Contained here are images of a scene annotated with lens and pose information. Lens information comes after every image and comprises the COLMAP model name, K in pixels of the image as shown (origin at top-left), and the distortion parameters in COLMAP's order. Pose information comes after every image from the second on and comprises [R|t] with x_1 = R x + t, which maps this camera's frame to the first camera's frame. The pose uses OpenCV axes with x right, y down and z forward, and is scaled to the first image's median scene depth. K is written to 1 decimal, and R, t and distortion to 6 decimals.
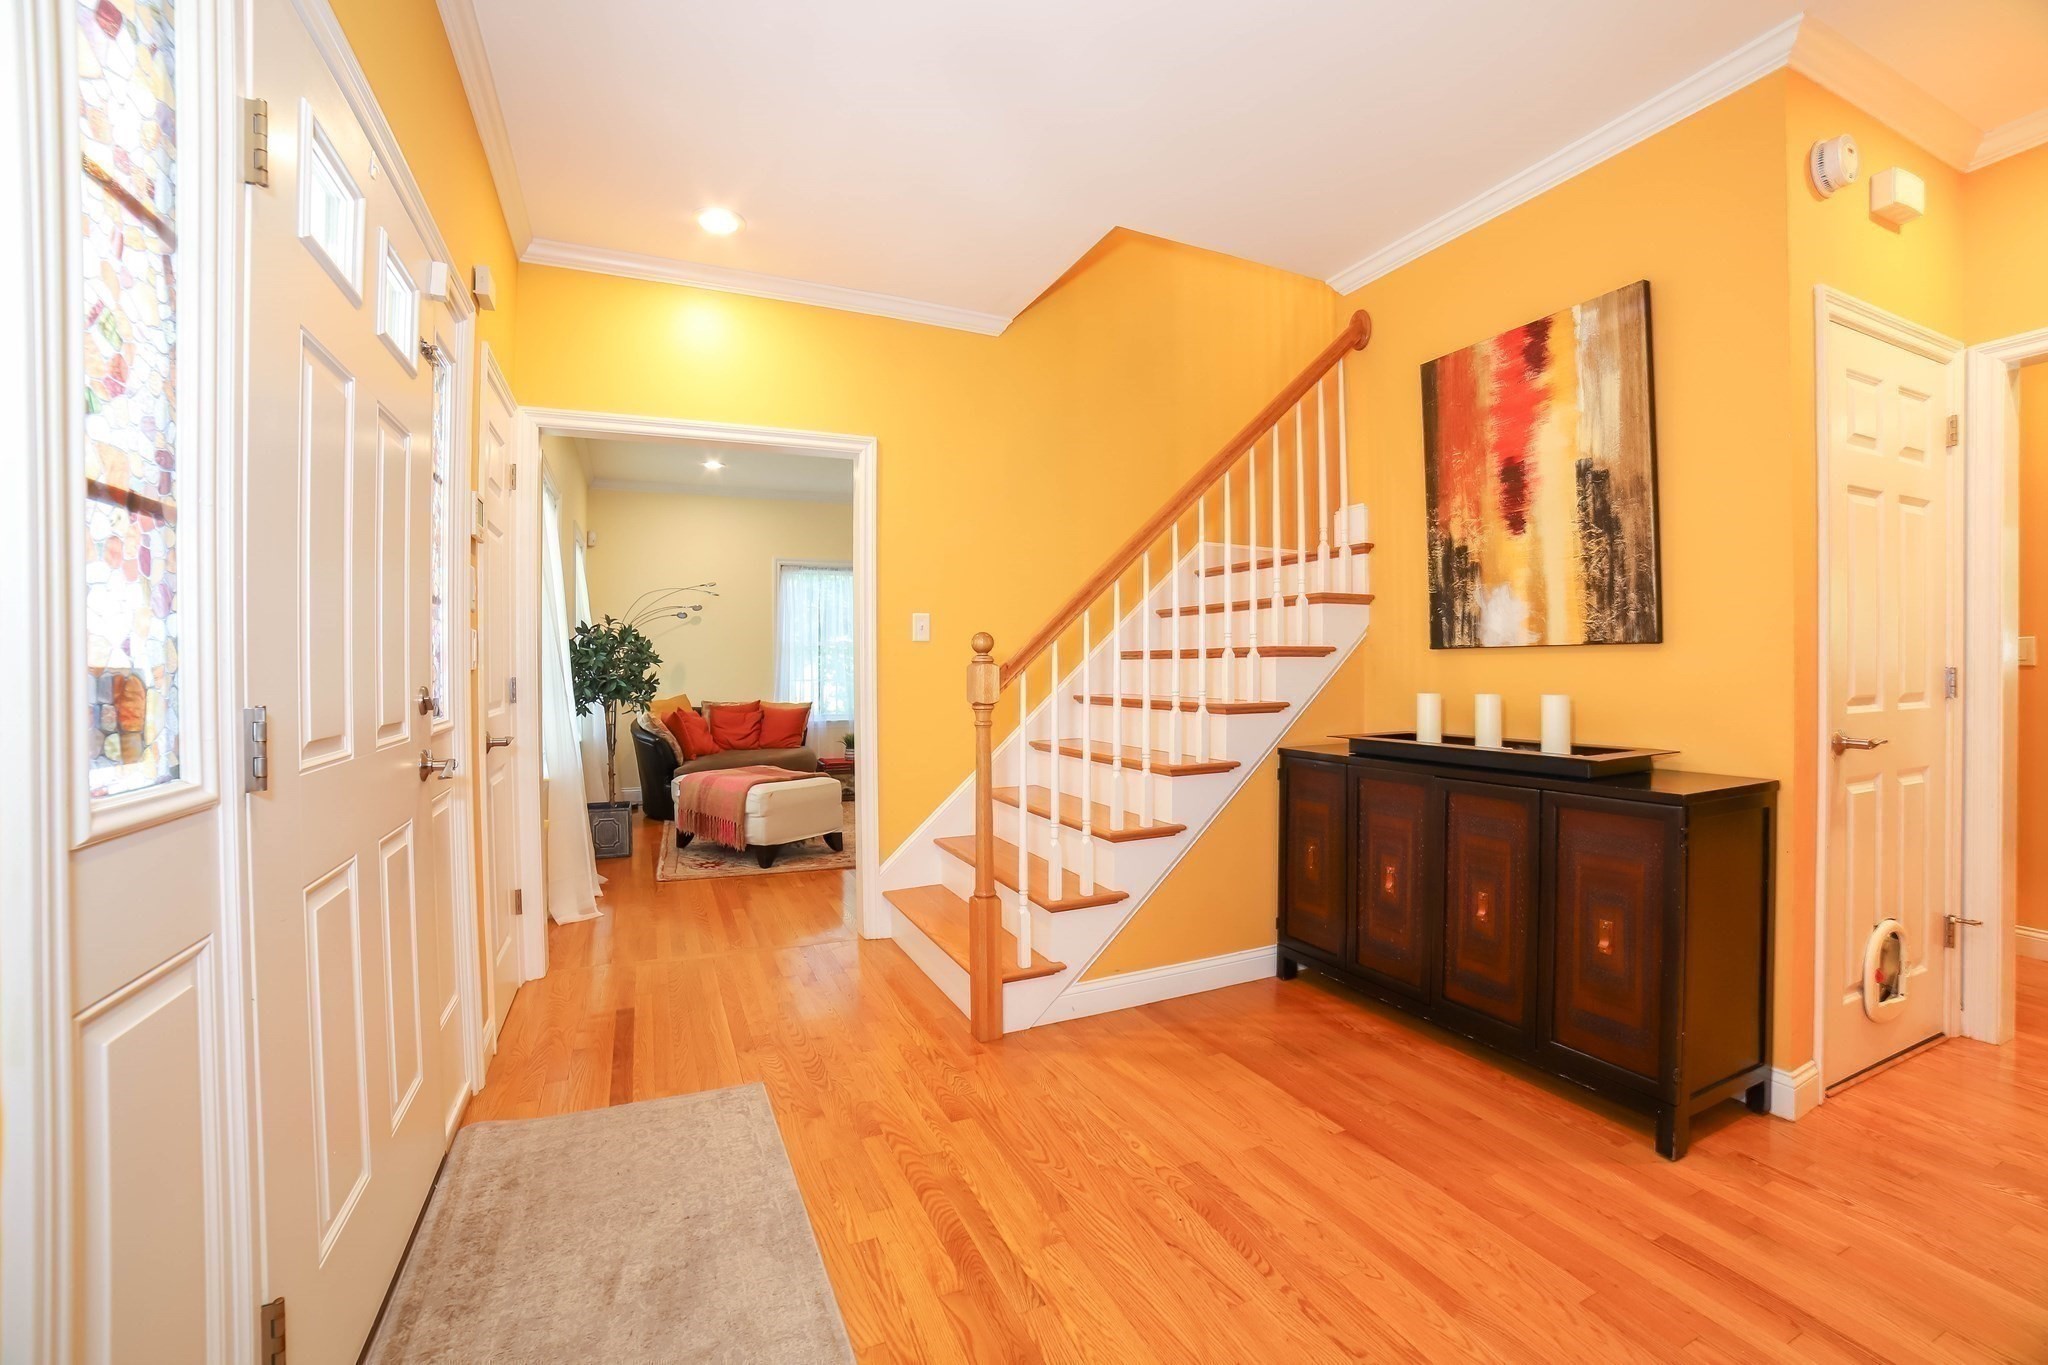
lens RADIAL K [[829.2, 0, 1033.2], [0, 829.2, 666.0], [0, 0, 1]] dist [-0.104392, 0.032726]
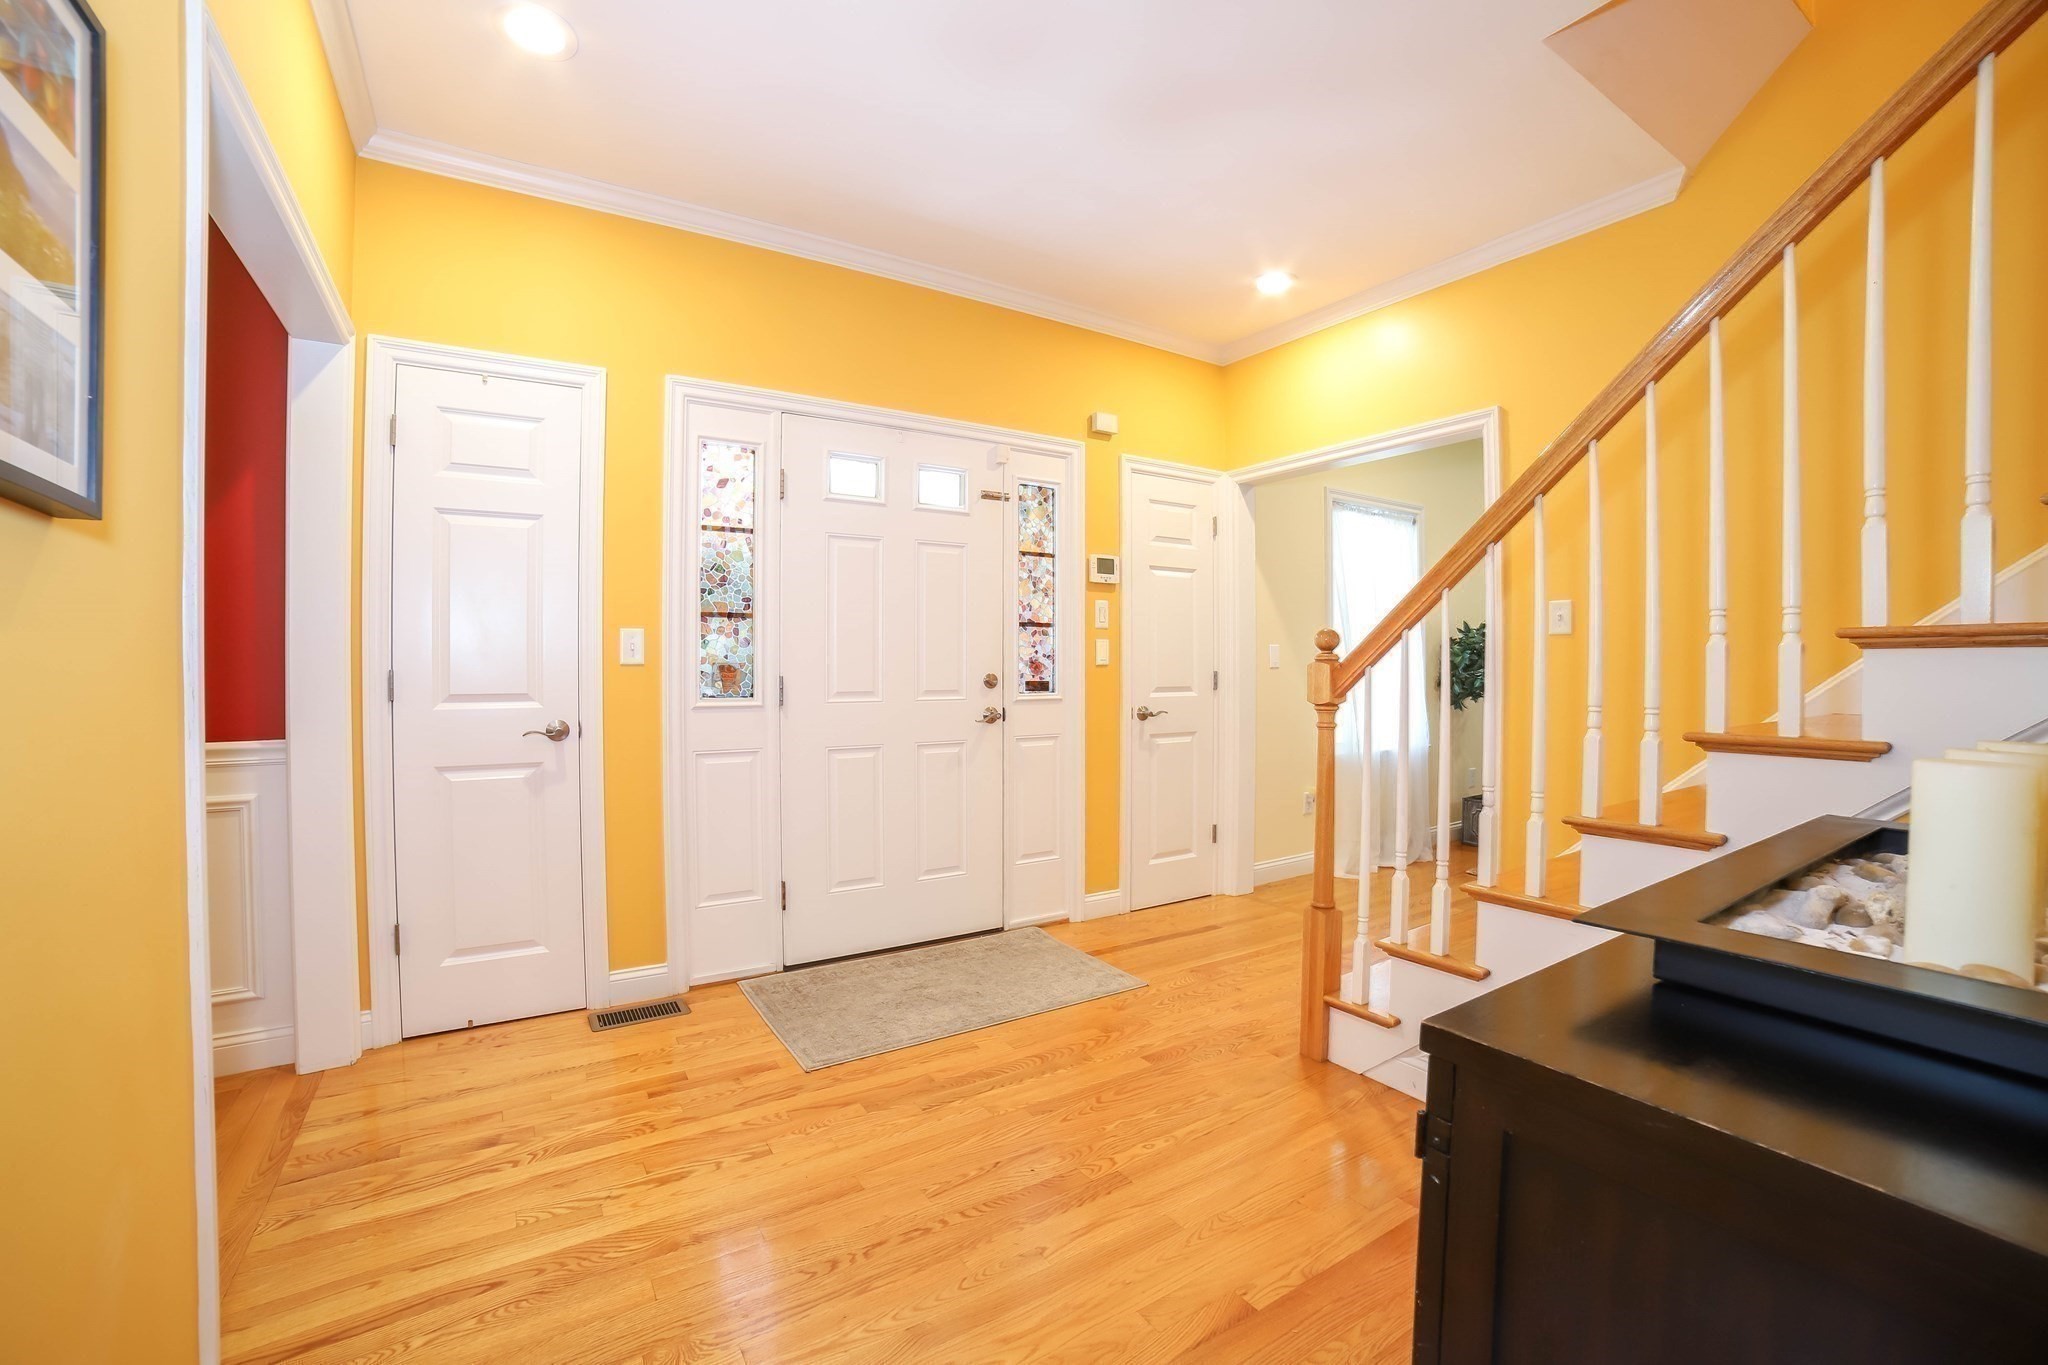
lens RADIAL K [[829.2, 0, 1033.2], [0, 829.2, 666.0], [0, 0, 1]] dist [-0.104392, 0.032726]
pose [[0.159745, 0.007999, -0.987126, 1.083995], [-0.002881, 0.999967, 0.007637, -0.006300], [0.987154, 0.001623, 0.159763, 0.700140]]
